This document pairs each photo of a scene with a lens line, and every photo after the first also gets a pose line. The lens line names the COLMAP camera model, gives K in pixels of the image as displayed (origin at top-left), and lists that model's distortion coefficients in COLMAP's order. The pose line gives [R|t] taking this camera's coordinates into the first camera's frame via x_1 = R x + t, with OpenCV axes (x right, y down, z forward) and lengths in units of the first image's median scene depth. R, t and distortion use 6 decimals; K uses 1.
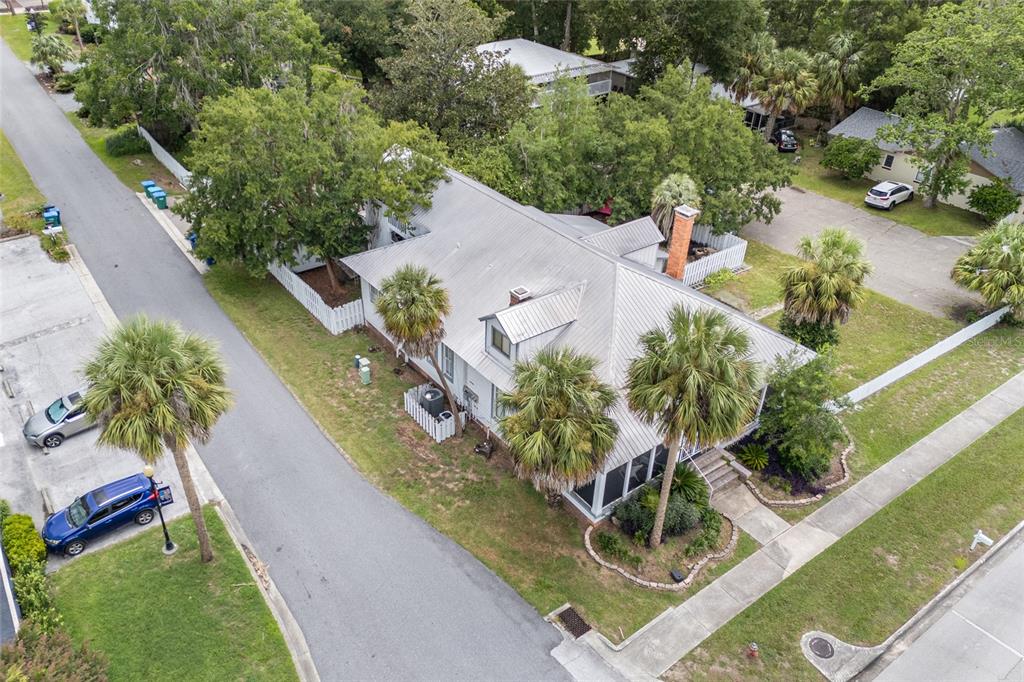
lens RADIAL K [[775.8, 0, 493.6], [0, 775.8, 342.9], [0, 0, 1]] dist [0.101920, -0.114479]
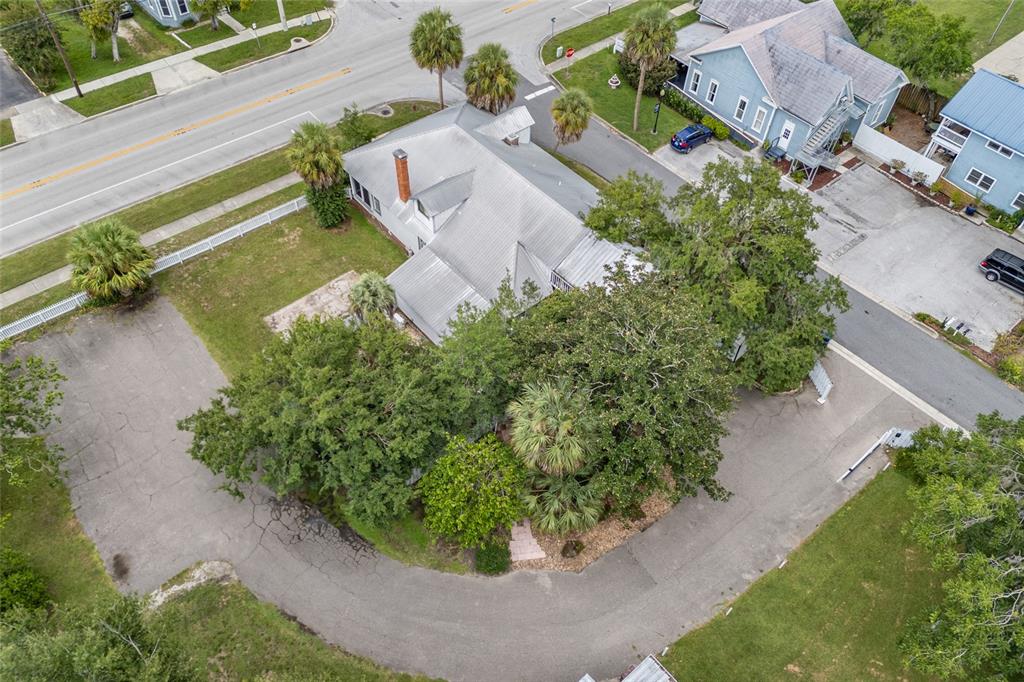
lens RADIAL K [[745.4, 0, 514.4], [0, 745.4, 351.1], [0, 0, 1]] dist [0.090734, -0.102651]
pose [[-0.995833, 0.027519, -0.086944, 0.203032], [-0.083818, 0.099450, 0.991506, -1.791562], [0.035932, 0.994662, -0.096729, 1.797204]]
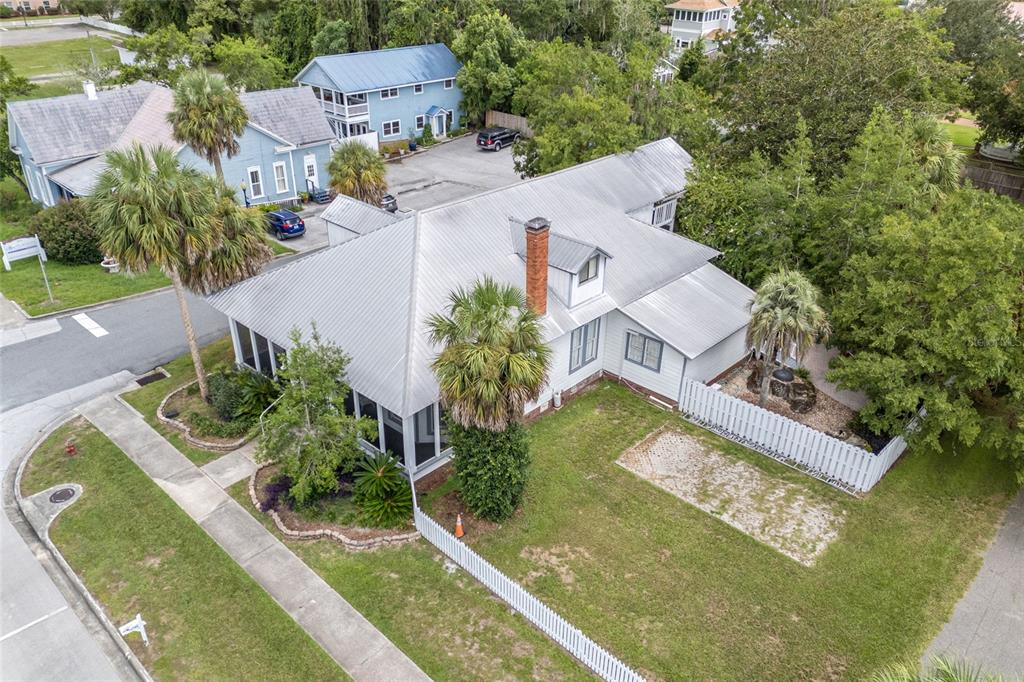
lens RADIAL K [[745.4, 0, 514.4], [0, 745.4, 351.1], [0, 0, 1]] dist [0.090734, -0.102651]
pose [[0.185281, 0.463652, -0.866428, 1.141635], [-0.547505, 0.780874, 0.300789, -0.336602], [0.816032, 0.418644, 0.398533, 0.889291]]
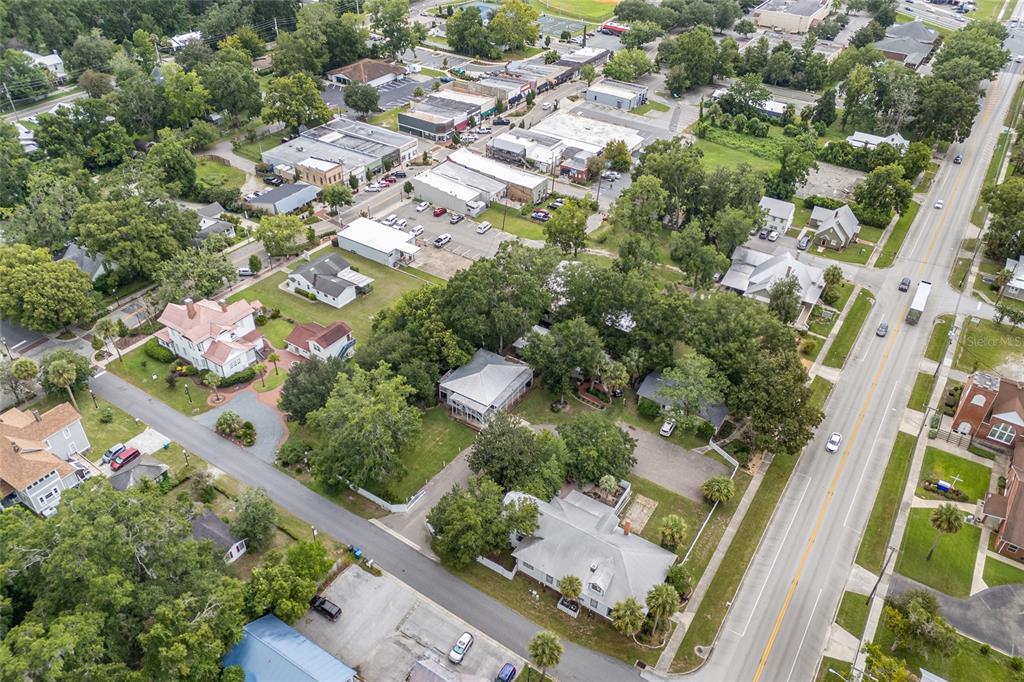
lens RADIAL K [[745.4, 0, 514.4], [0, 745.4, 351.1], [0, 0, 1]] dist [0.090734, -0.102651]
pose [[0.928740, -0.220953, 0.297694, -1.097585], [0.193955, 0.973917, 0.117758, -1.499856], [-0.315948, -0.051627, 0.947371, -1.956123]]
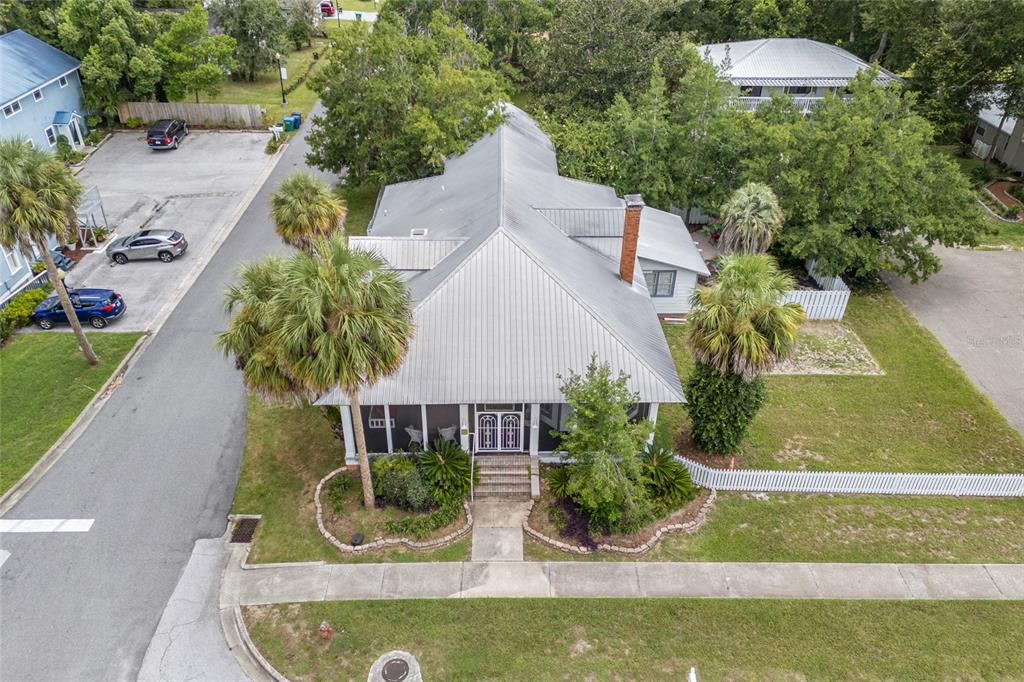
lens RADIAL K [[745.4, 0, 514.4], [0, 745.4, 351.1], [0, 0, 1]] dist [0.090734, -0.102651]
pose [[0.813002, 0.315035, -0.489675, 0.716840], [-0.315351, 0.945203, 0.084527, -0.047673], [0.489471, 0.085699, 0.867798, 0.282646]]
